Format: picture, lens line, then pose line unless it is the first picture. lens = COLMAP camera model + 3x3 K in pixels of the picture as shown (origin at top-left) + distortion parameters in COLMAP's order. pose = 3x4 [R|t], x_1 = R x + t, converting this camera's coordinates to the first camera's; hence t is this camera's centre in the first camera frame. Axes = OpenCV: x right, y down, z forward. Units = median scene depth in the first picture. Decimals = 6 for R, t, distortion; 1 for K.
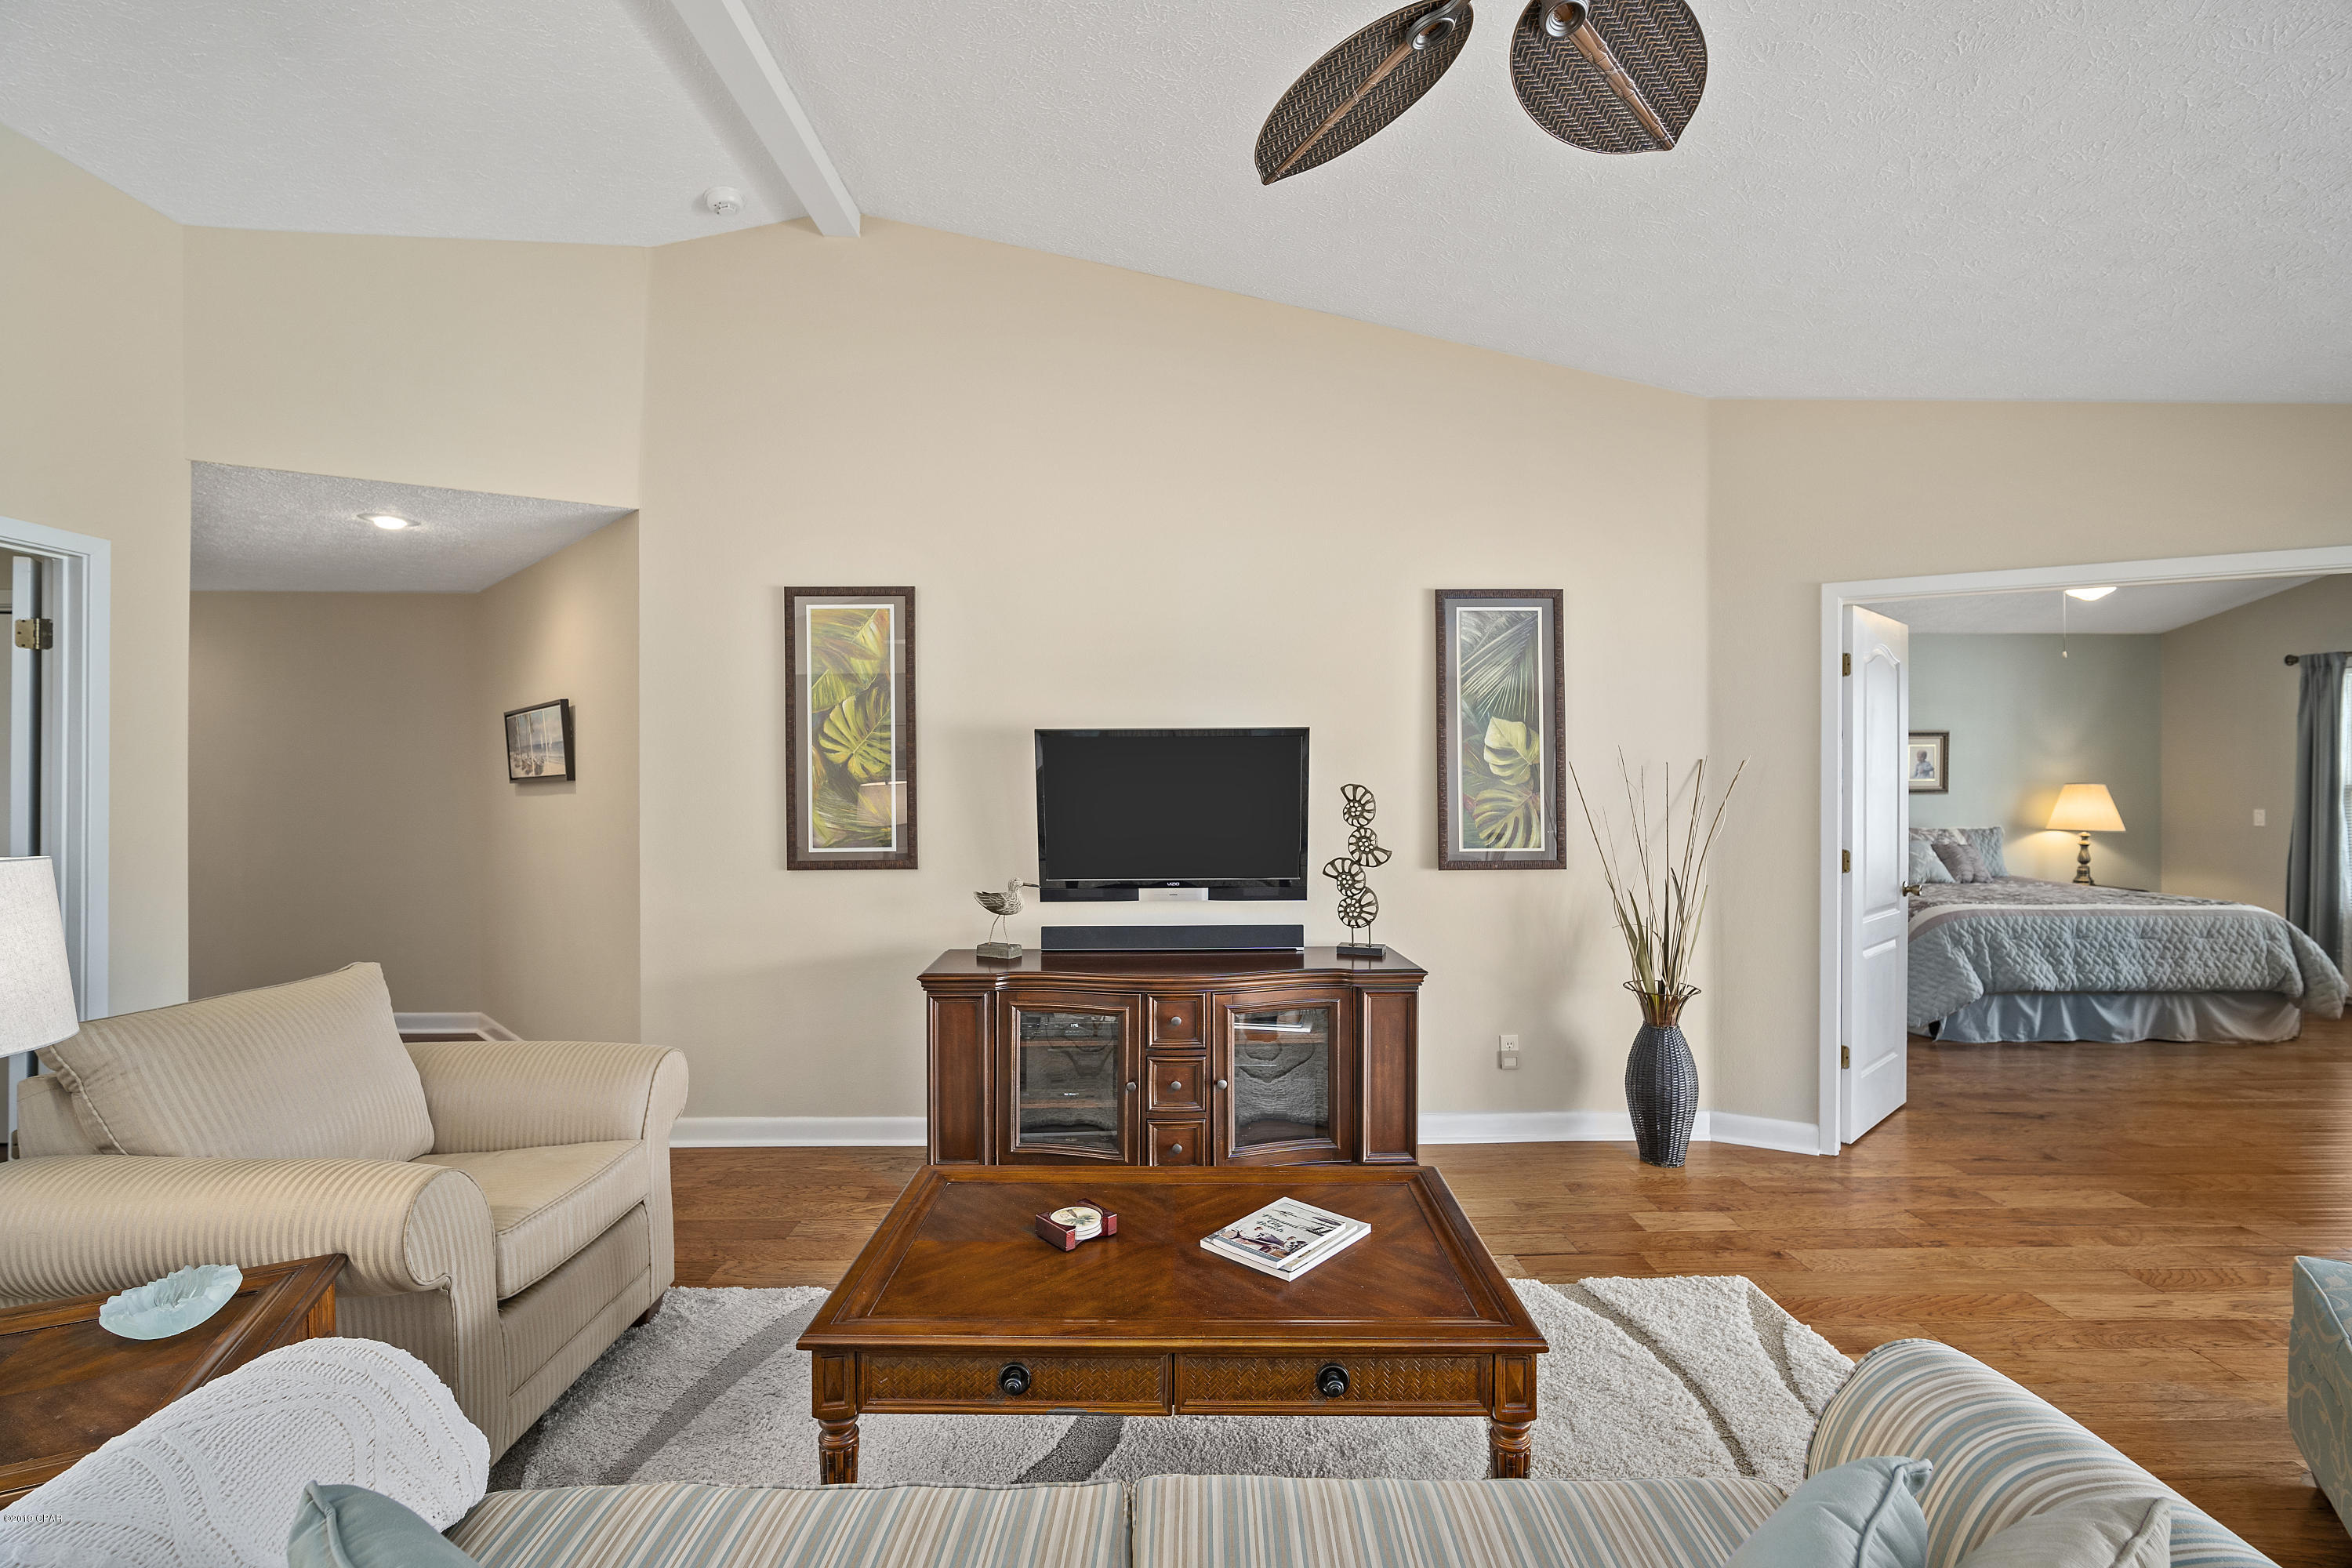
lens RADIAL K [[1024.9, 0, 1184.4], [0, 1024.9, 772.3], [0, 0, 1]] dist [-0.023618, 0.009257]
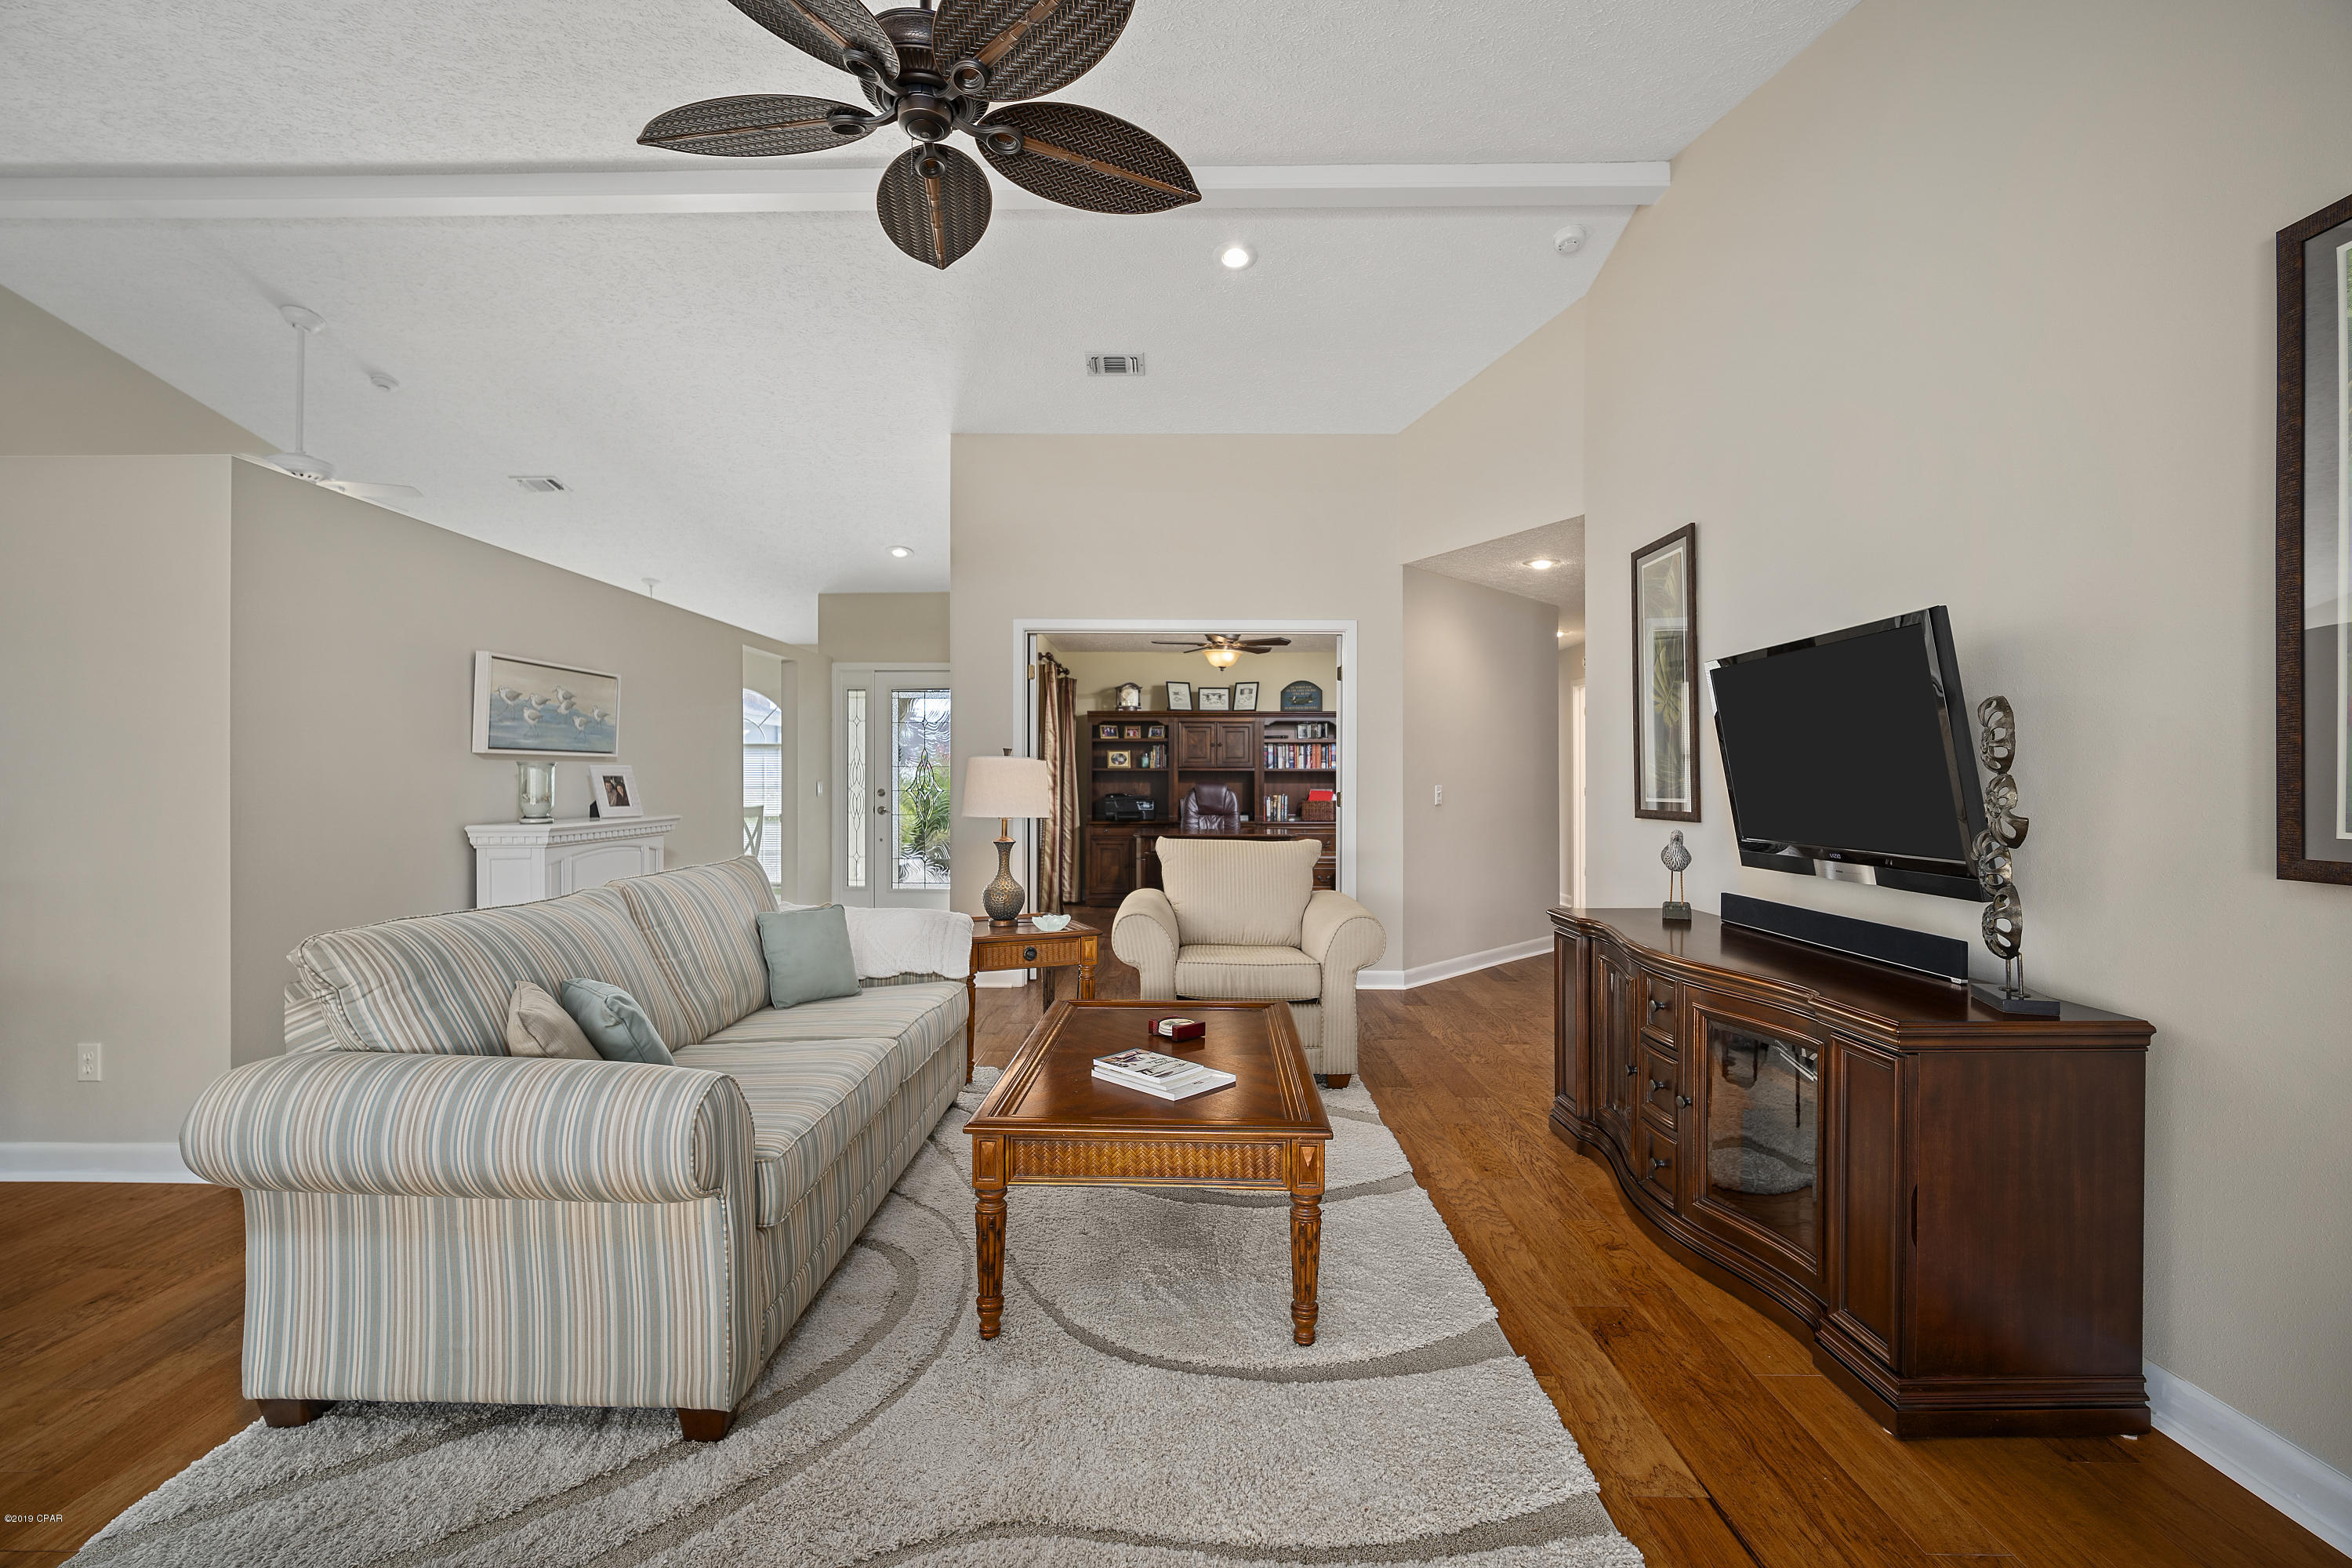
lens RADIAL K [[1026.0, 0, 1176.0], [0, 1026.0, 784.0], [0, 0, 1]] dist [-0.021455, 0.000514]
pose [[-0.031068, 0.005595, -0.999502, 0.505063], [0.007361, 0.999958, 0.005369, 0.036725], [0.999490, -0.007191, -0.031108, 0.402468]]
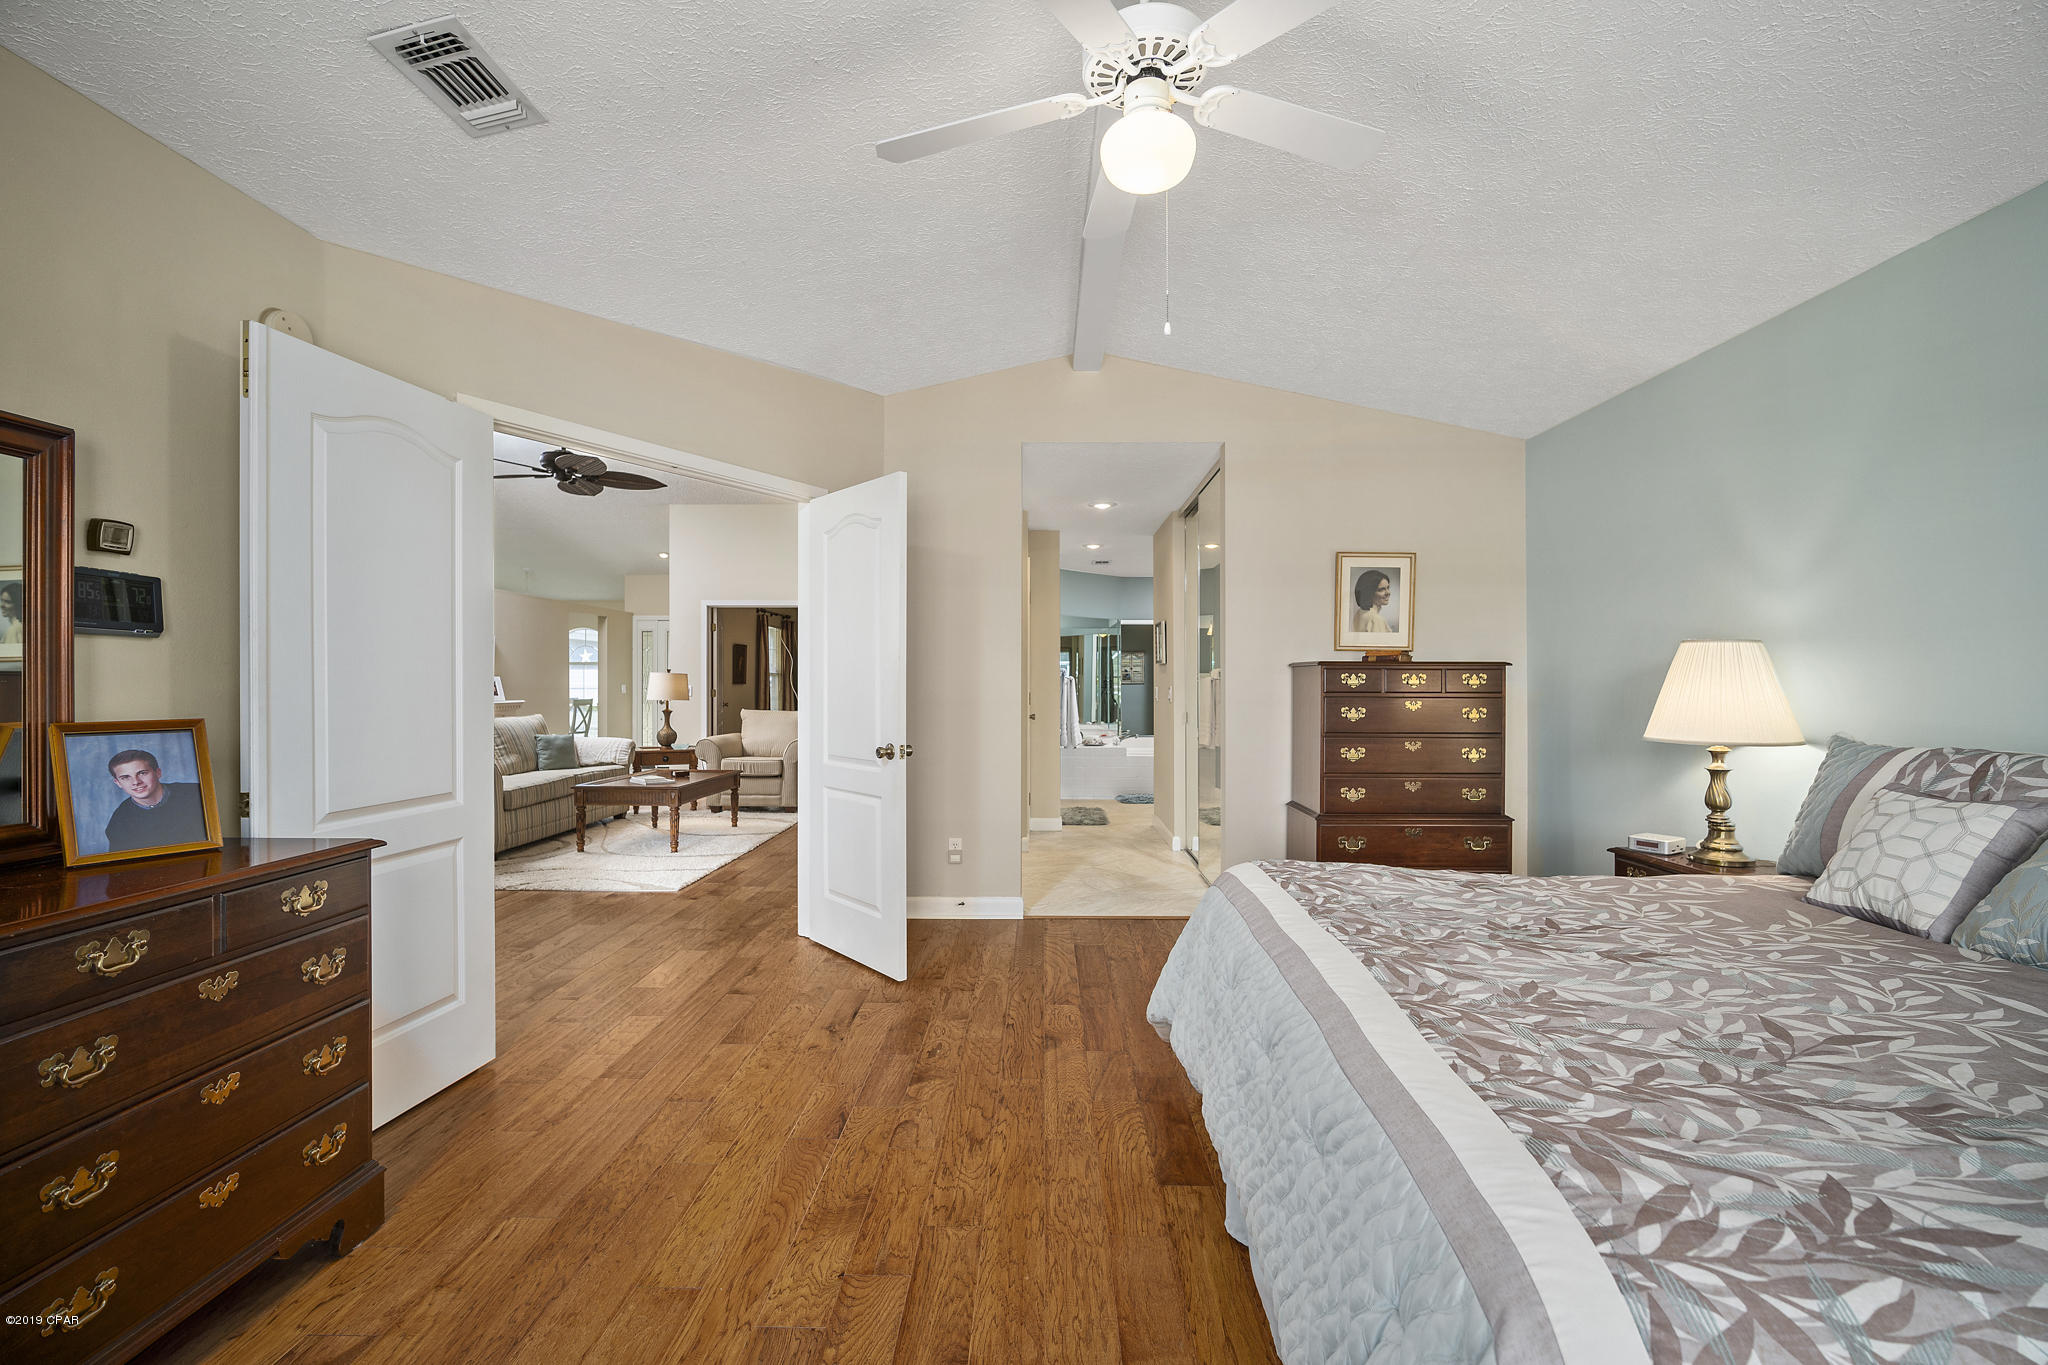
lens RADIAL K [[877.6, 0, 1027.5], [0, 877.6, 700.0], [0, 0, 1]] dist [-0.020755, 0.000101]
pose [[-0.025007, 0.018134, -0.999523, 1.291894], [0.004465, 0.999828, 0.018028, 0.040842], [0.999677, -0.004012, -0.025084, 0.964296]]
